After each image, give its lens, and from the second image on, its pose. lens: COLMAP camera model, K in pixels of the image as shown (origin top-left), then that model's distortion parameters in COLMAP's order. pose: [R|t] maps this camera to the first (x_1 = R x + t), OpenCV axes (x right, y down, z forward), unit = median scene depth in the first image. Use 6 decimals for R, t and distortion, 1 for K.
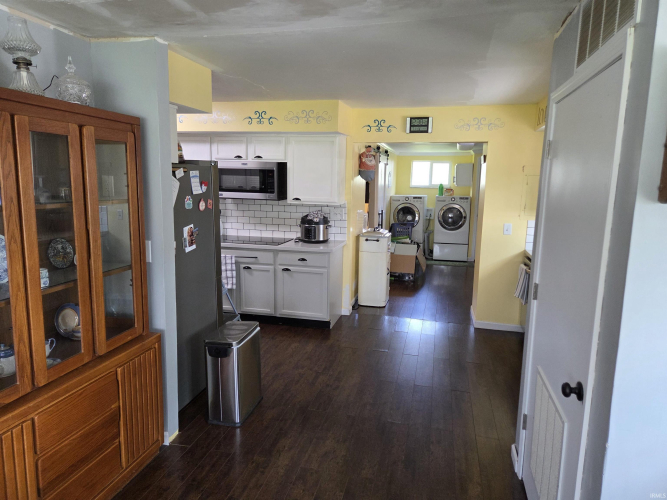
lens RADIAL K [[442.2, 0, 334.3], [0, 442.2, 244.3], [0, 0, 1]] dist [0.076626, -0.055945]
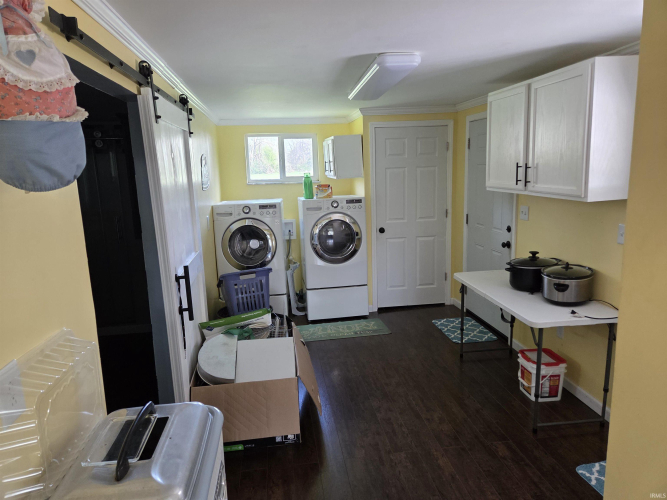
lens RADIAL K [[442.2, 0, 334.3], [0, 442.2, 244.3], [0, 0, 1]] dist [0.076626, -0.055945]
pose [[0.926877, -0.112956, 0.357967, 0.074162], [0.105947, 0.993599, 0.039201, -0.074420], [-0.360104, 0.001591, 0.932911, 0.510920]]
